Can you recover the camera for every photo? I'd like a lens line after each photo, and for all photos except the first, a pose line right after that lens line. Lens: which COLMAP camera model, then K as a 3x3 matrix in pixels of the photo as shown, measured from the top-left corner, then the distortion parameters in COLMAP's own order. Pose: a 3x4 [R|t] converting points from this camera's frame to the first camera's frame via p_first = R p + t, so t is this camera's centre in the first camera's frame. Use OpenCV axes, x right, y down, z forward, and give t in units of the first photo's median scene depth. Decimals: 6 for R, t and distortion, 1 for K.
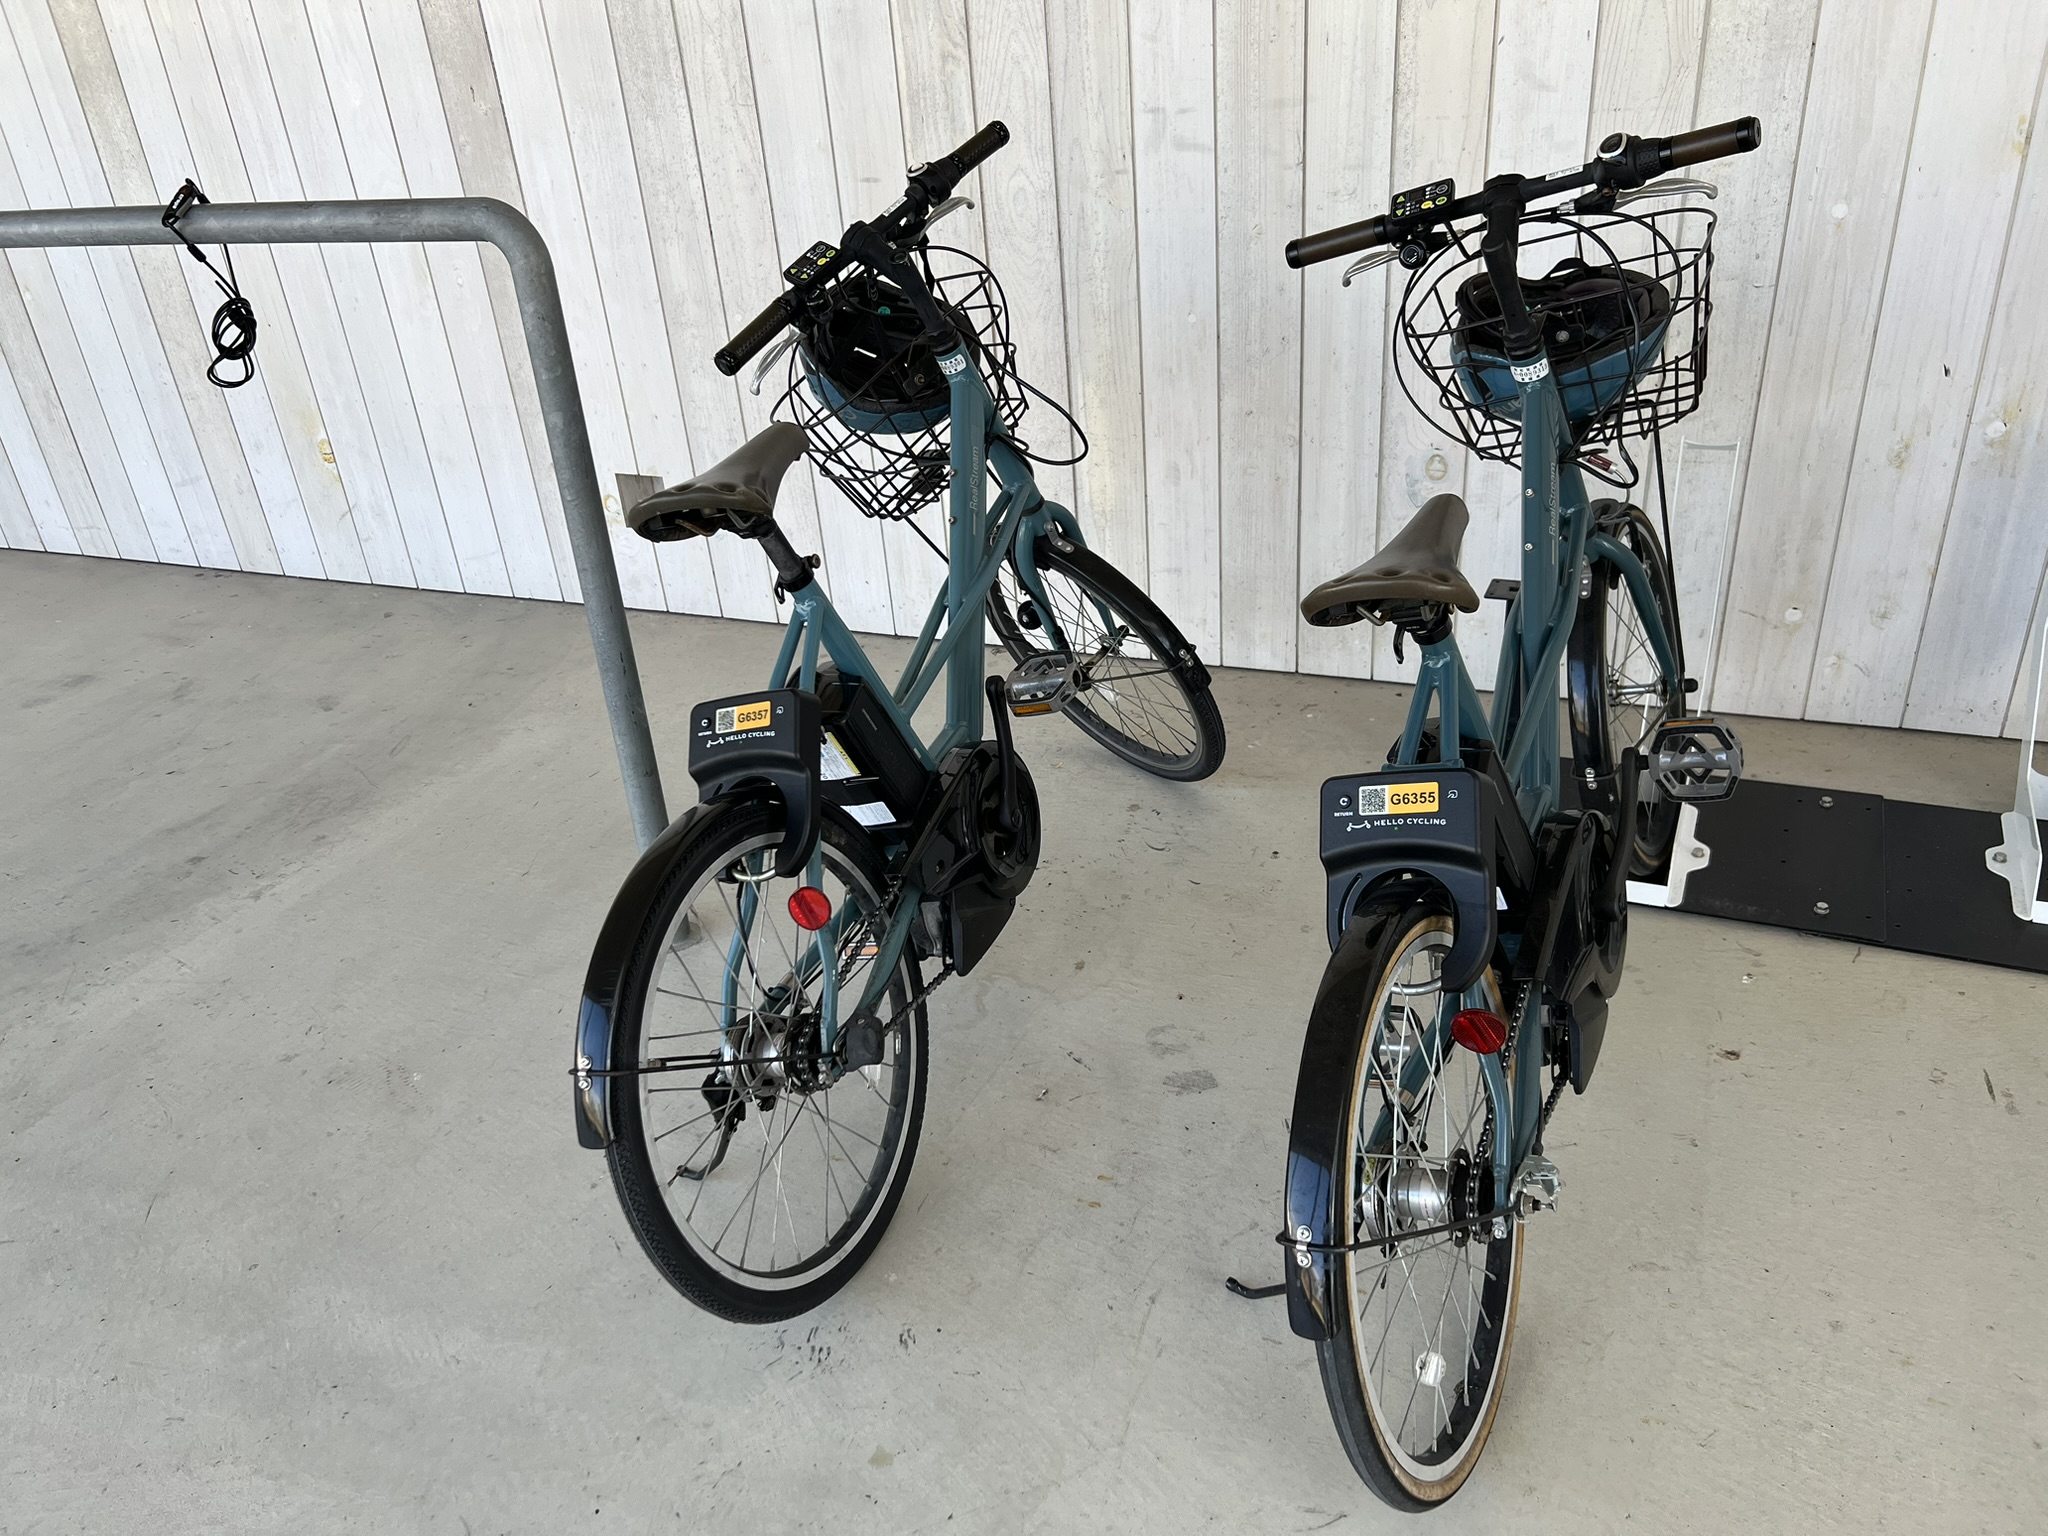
lens RADIAL K [[1529.1, 0, 1020.3], [0, 1529.1, 805.8], [0, 0, 1]] dist [0.055524, -0.072923]
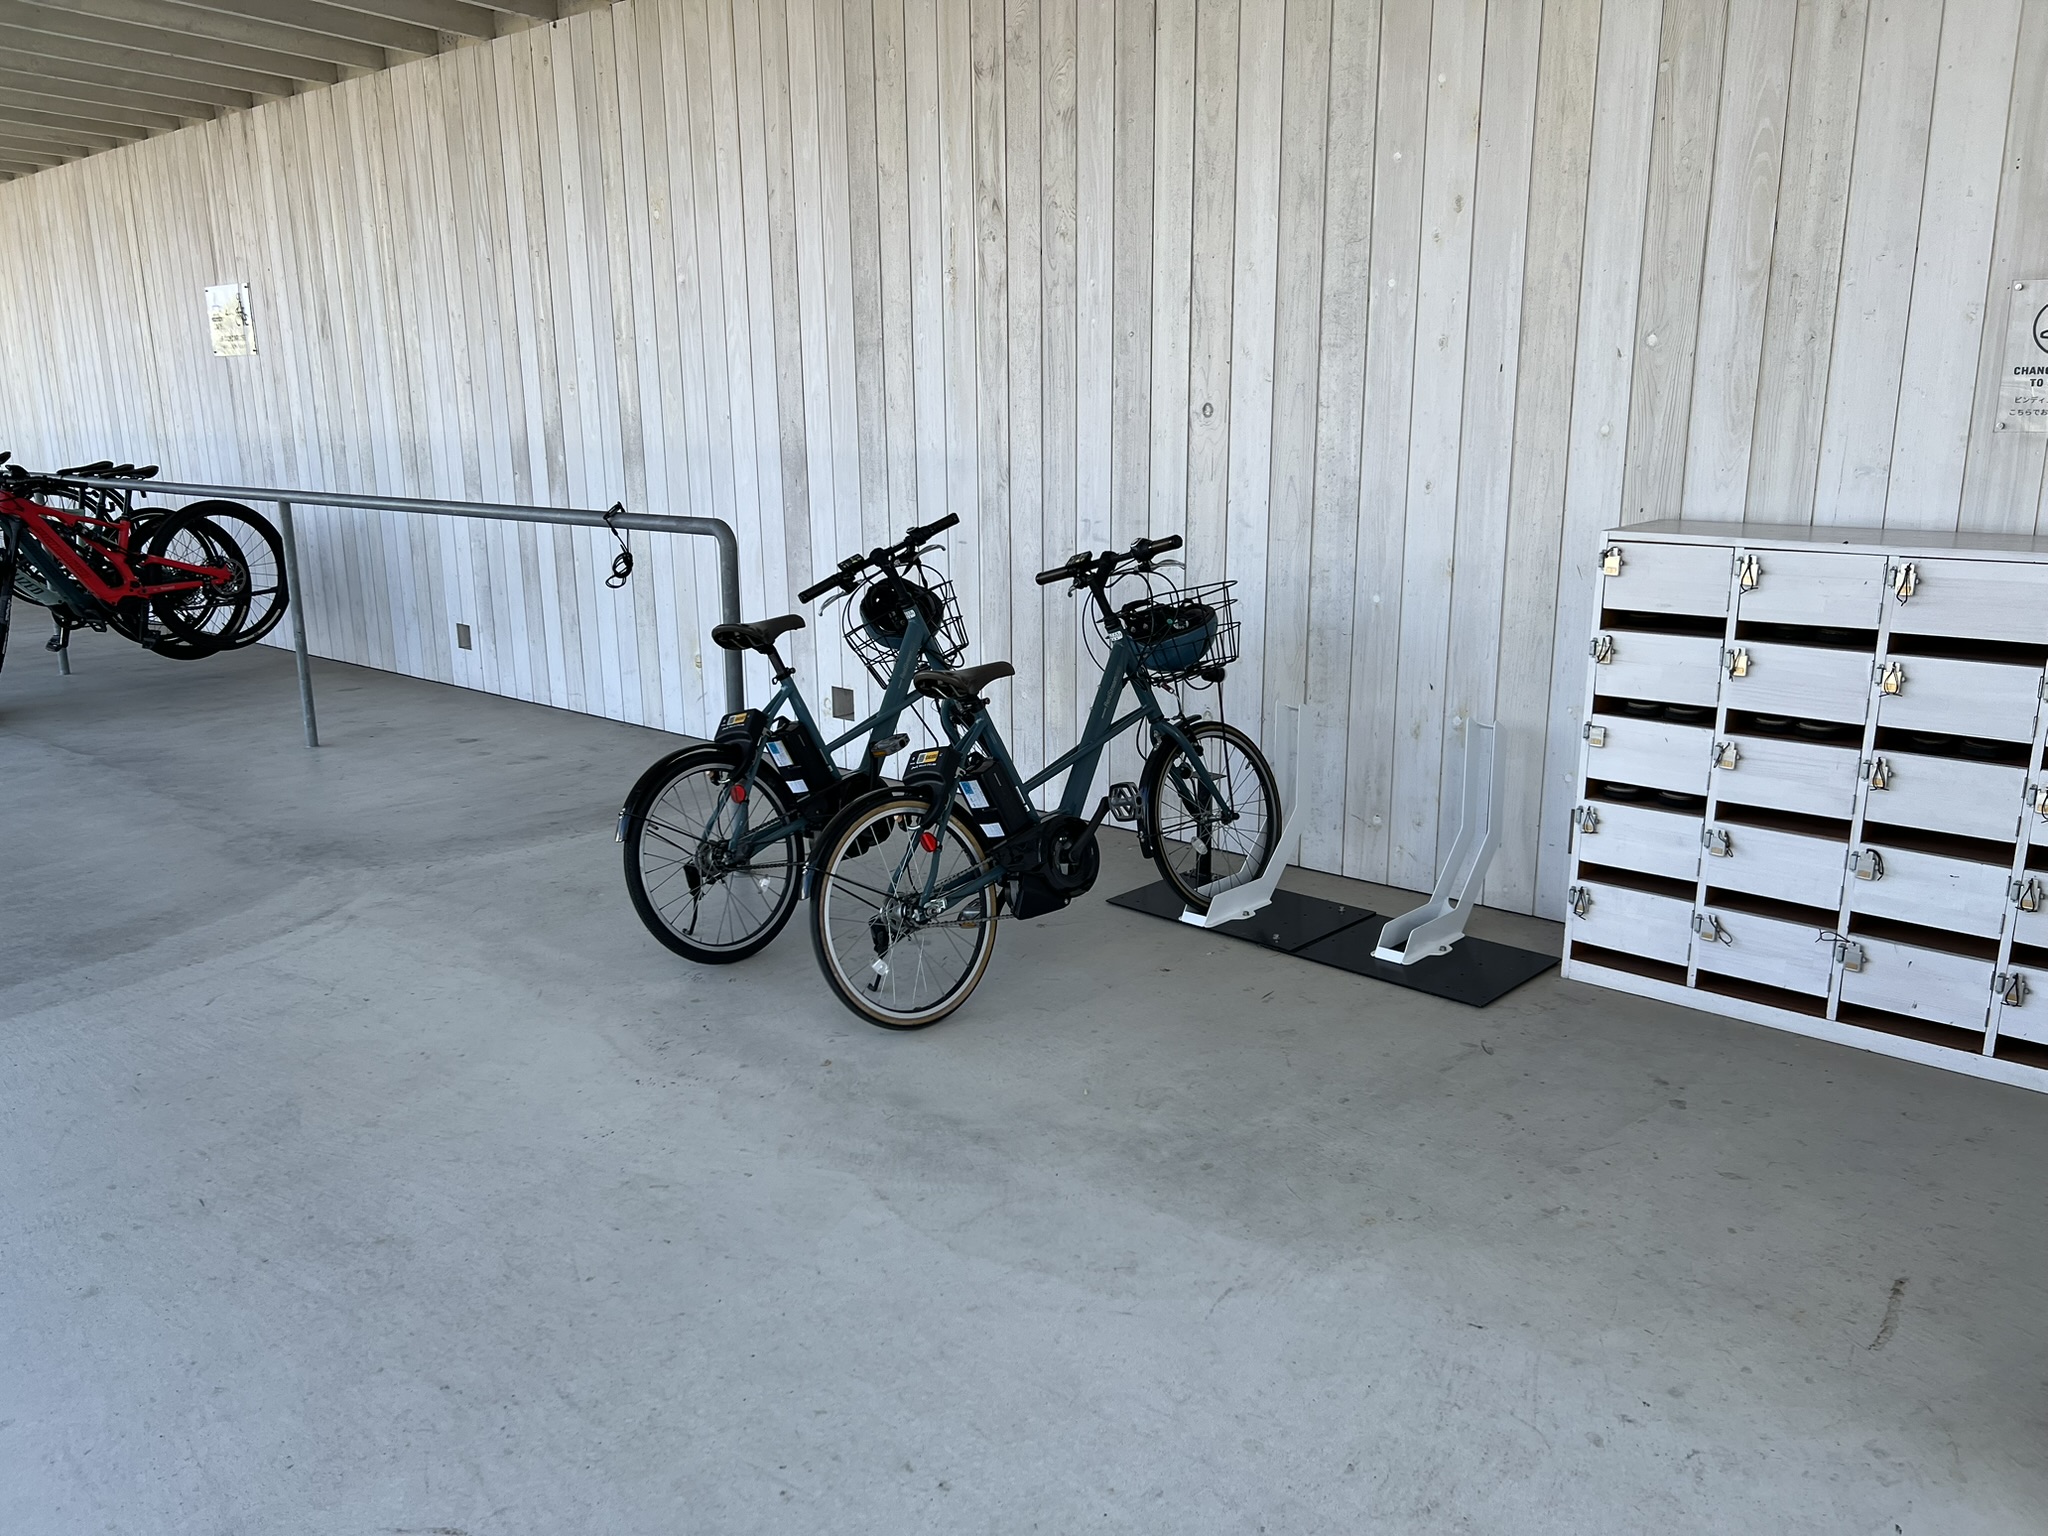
lens RADIAL K [[1529.1, 0, 1020.3], [0, 1529.1, 805.8], [0, 0, 1]] dist [0.055524, -0.072923]
pose [[0.944828, 0.149013, -0.291712, 0.718346], [-0.215483, 0.953466, -0.210877, 0.360723], [0.246714, 0.262101, 0.932971, -0.827622]]
